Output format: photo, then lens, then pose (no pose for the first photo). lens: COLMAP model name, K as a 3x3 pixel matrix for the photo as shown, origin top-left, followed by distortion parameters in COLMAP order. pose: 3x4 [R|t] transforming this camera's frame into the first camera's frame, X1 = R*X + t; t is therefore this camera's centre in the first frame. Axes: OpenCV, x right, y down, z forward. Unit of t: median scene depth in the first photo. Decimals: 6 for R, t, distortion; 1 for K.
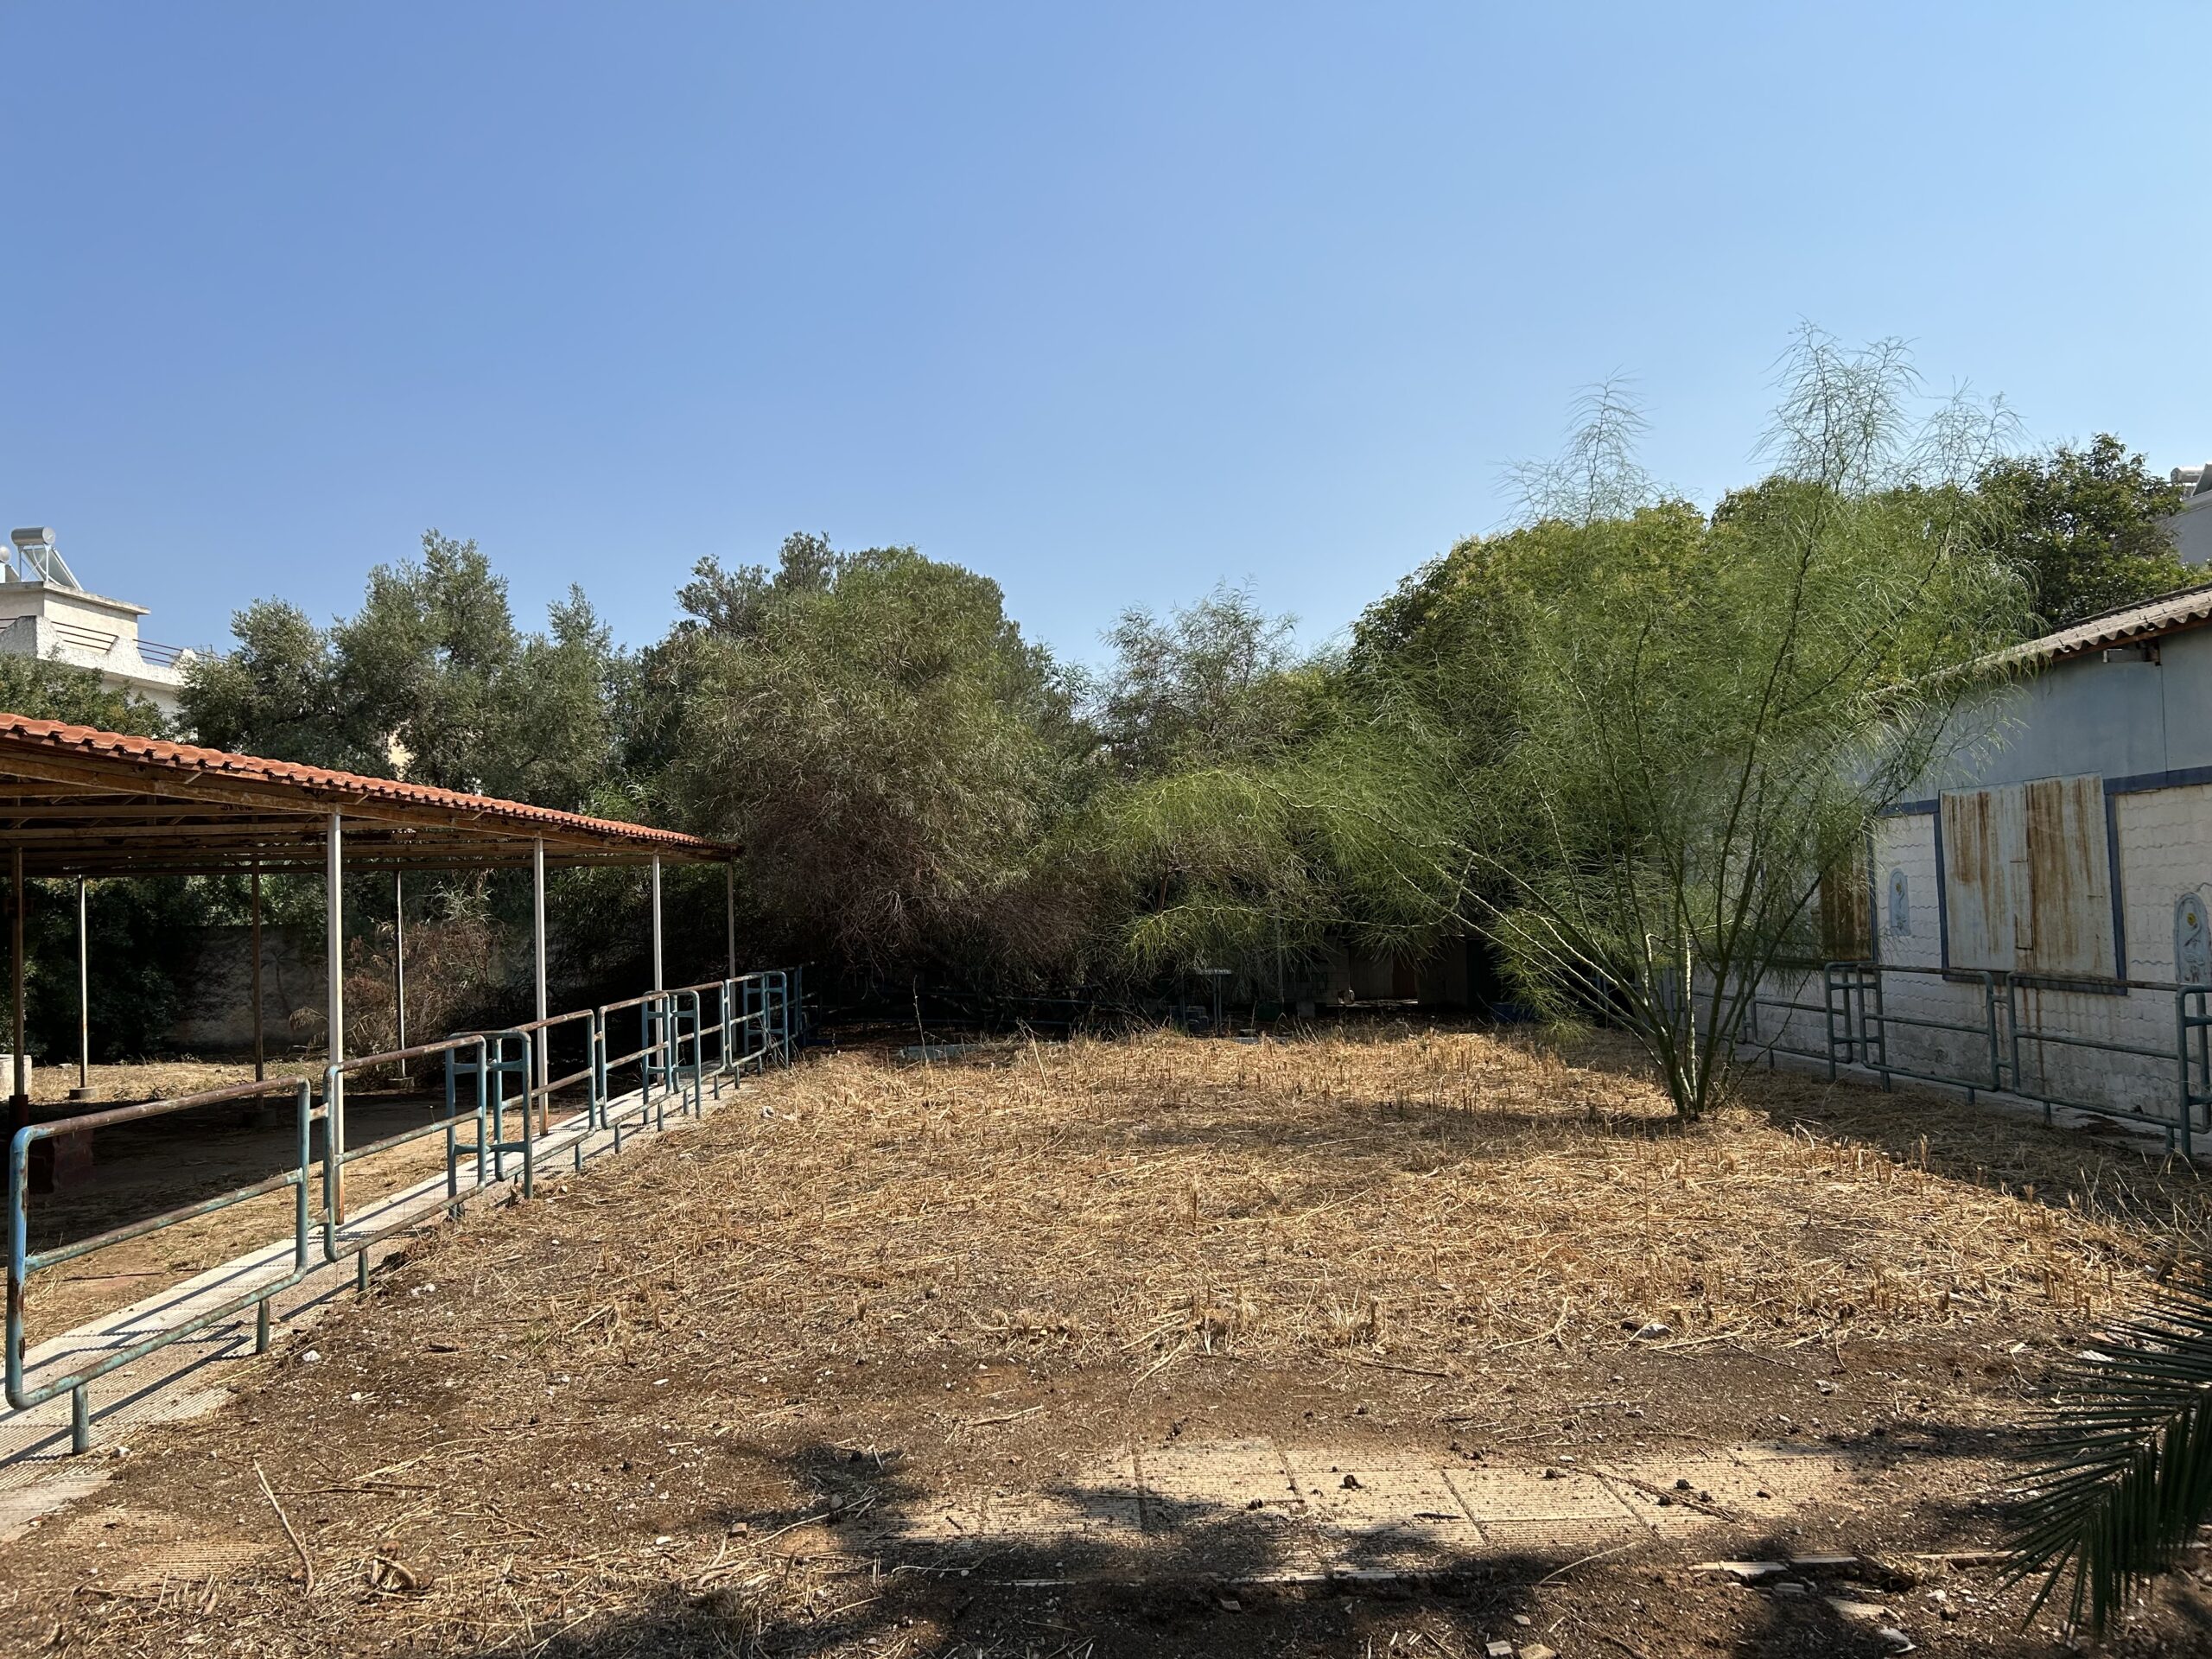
lens RADIAL K [[1649.3, 0, 1073.1], [0, 1649.3, 811.4], [0, 0, 1]] dist [0.040735, -0.042185]
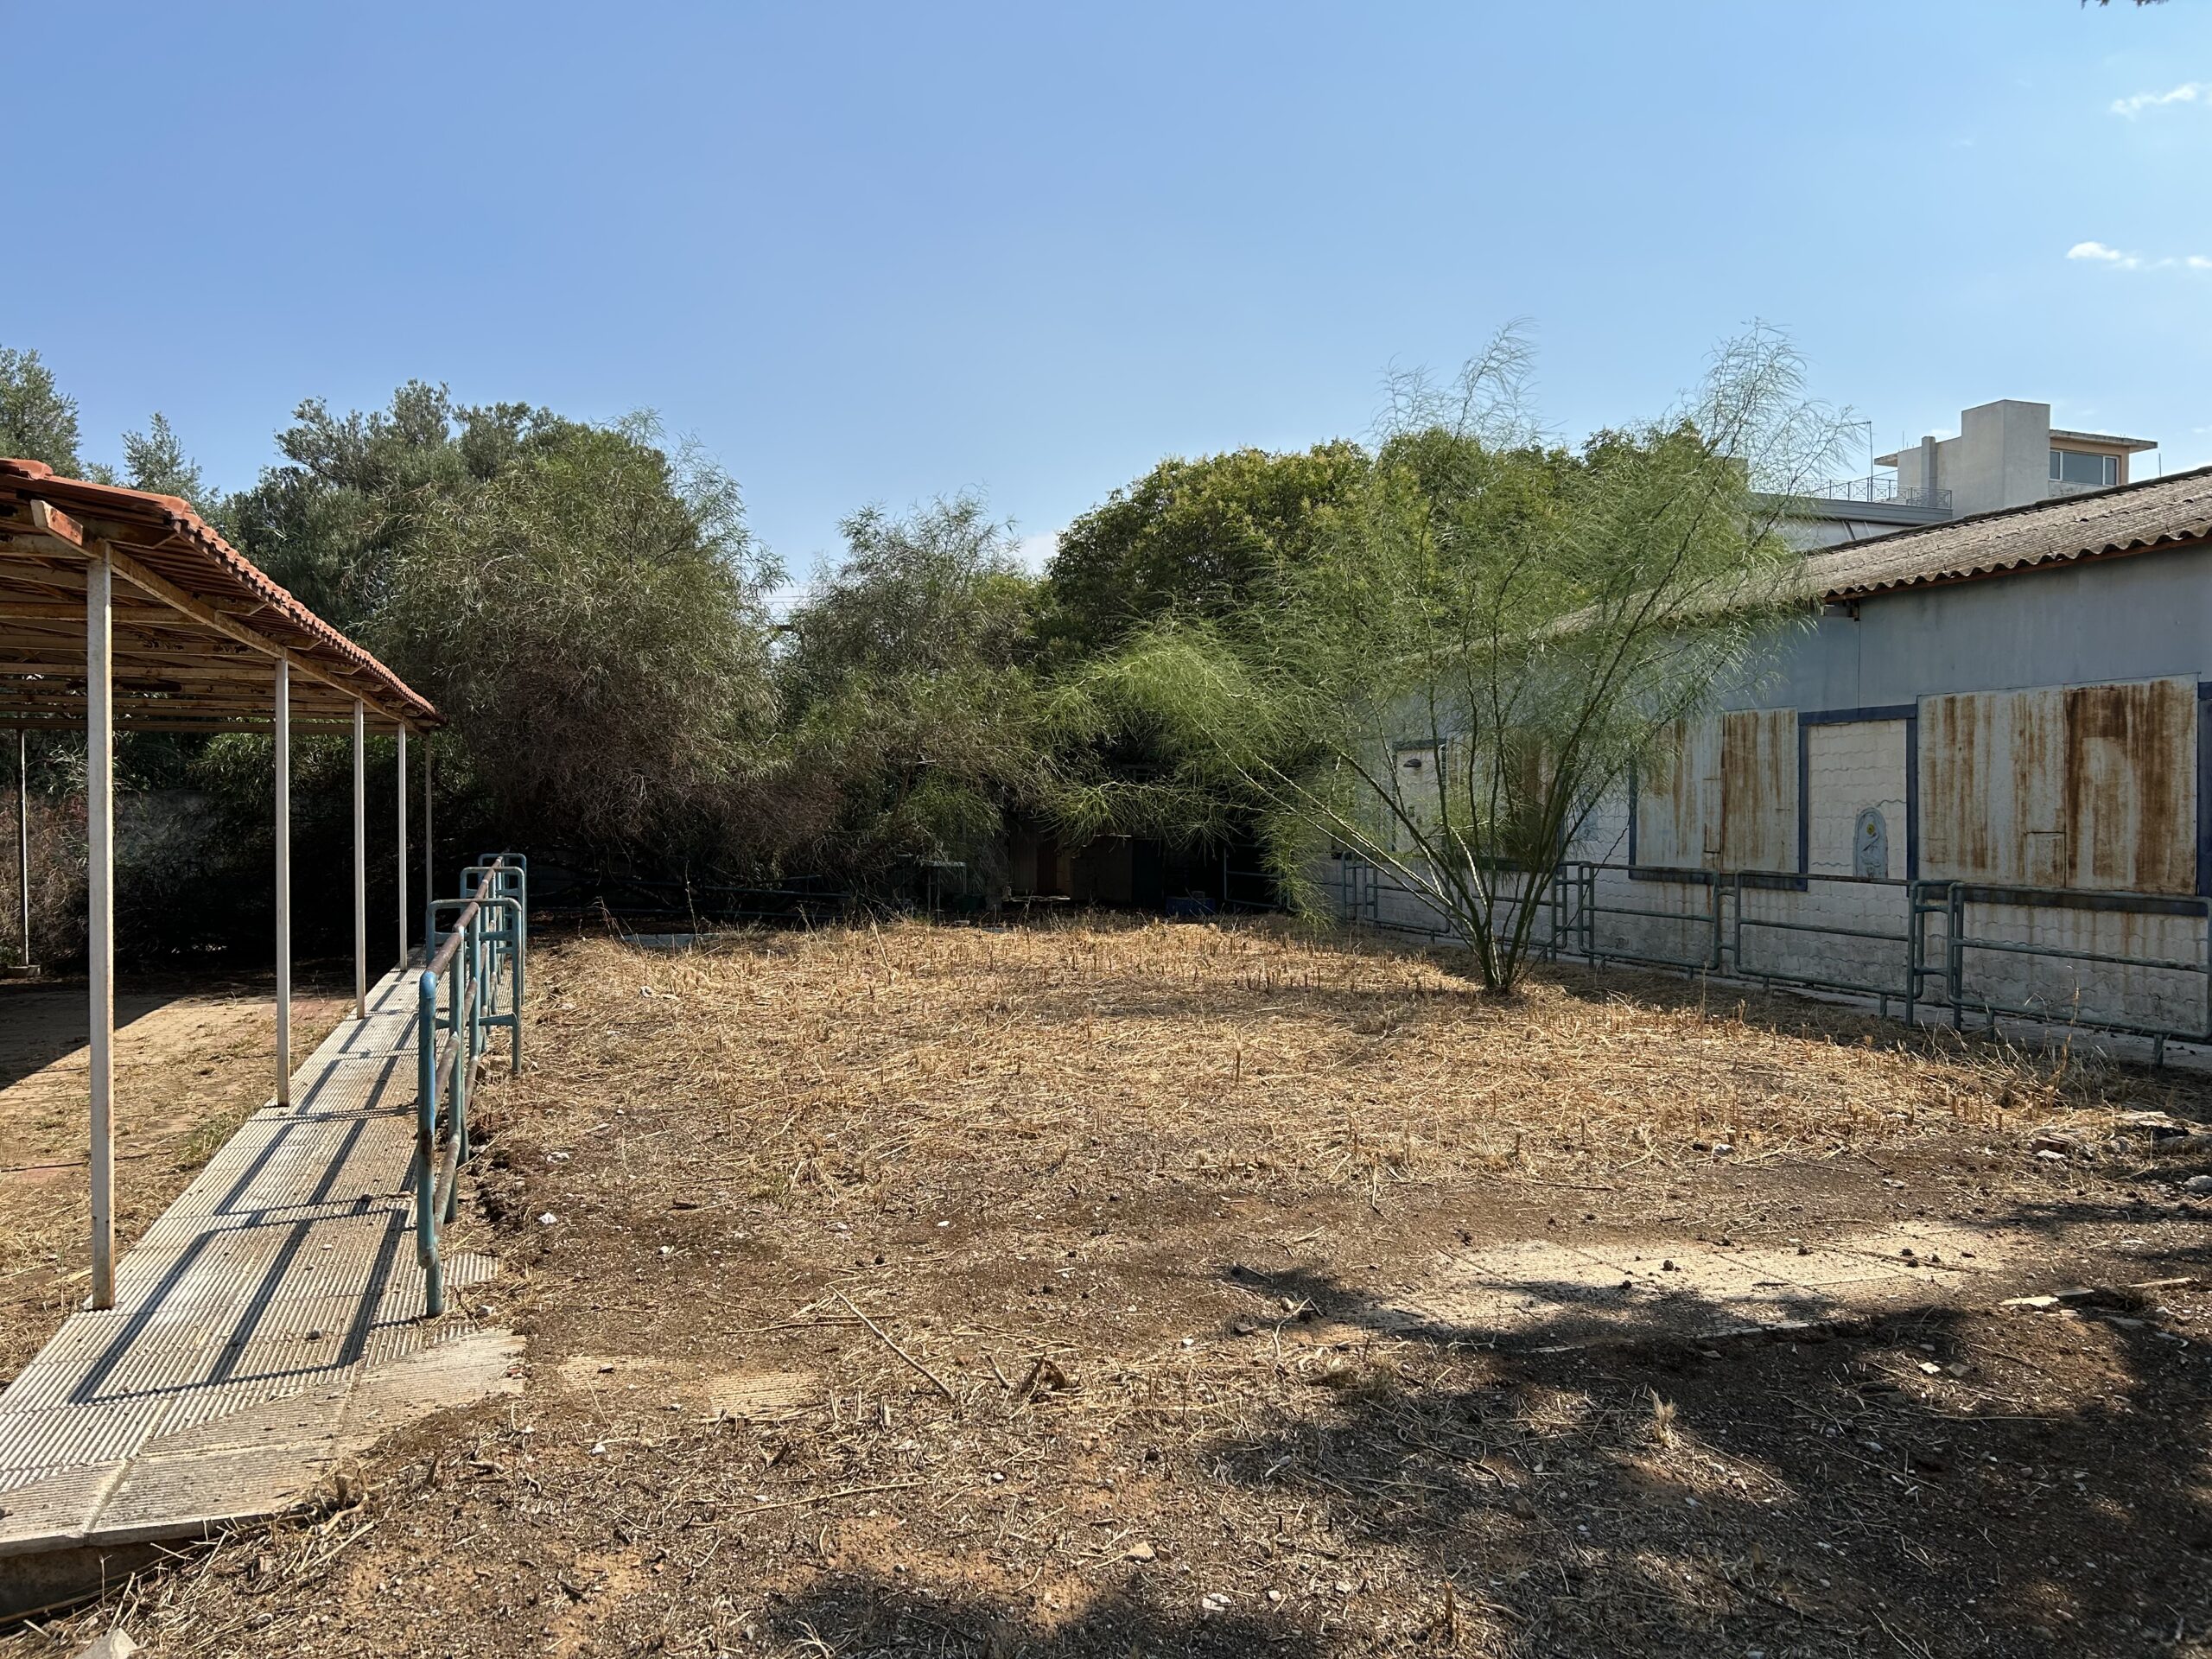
lens RADIAL K [[1649.3, 0, 1073.1], [0, 1649.3, 811.4], [0, 0, 1]] dist [0.040735, -0.042185]
pose [[0.954883, 0.028807, 0.295581, -0.237149], [-0.045970, 0.997626, 0.051279, 0.014639], [-0.293402, -0.062553, 0.953941, 0.003379]]
